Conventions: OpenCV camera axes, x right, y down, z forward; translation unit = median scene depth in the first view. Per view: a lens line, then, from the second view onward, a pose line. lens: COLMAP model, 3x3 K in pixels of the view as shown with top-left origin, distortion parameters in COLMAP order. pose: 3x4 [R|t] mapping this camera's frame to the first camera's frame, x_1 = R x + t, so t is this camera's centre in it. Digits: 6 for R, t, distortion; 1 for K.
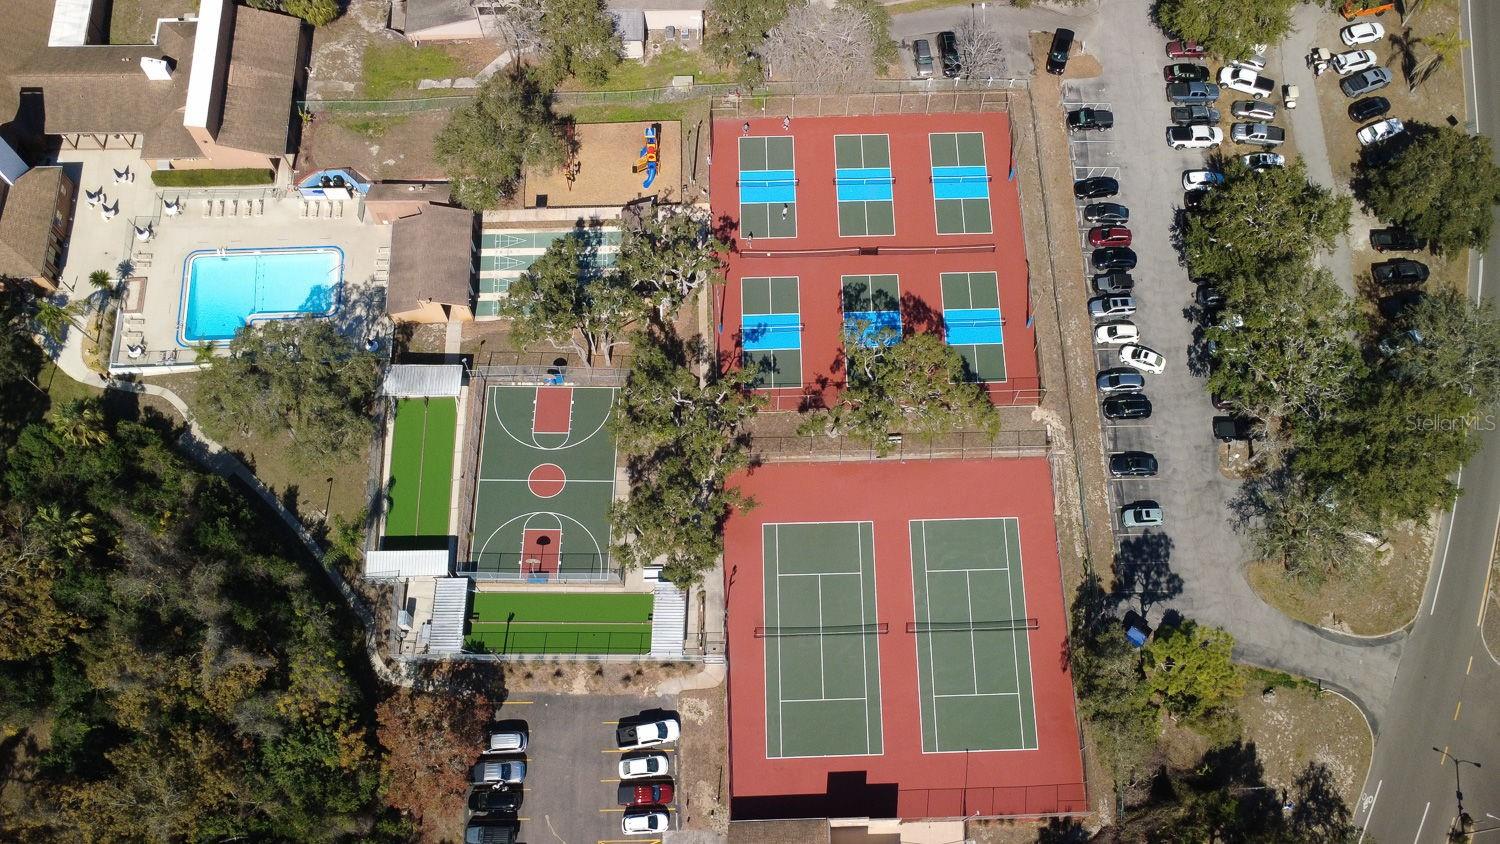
lens RADIAL K [[1368.6, 0, 750.0], [0, 1368.6, 422.0], [0, 0, 1]] dist [0.003188, 0.015022]
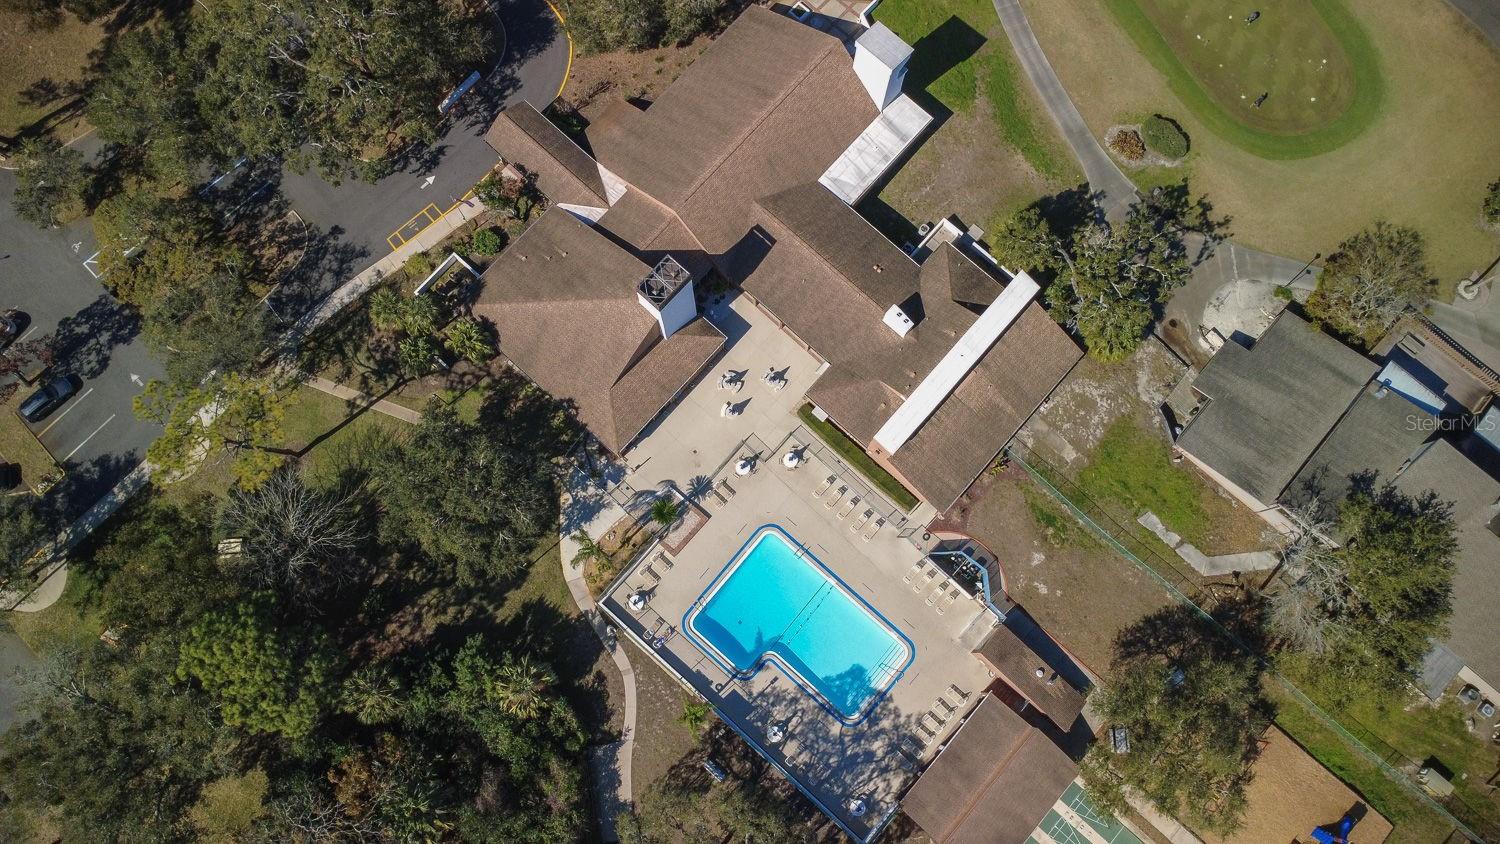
lens RADIAL K [[1368.6, 0, 750.0], [0, 1368.6, 422.0], [0, 0, 1]] dist [0.003188, 0.015022]
pose [[0.711585, 0.673474, -0.200201, -0.302234], [-0.649370, 0.739205, 0.178591, -0.301640], [0.268265, 0.002922, 0.963341, 0.243633]]
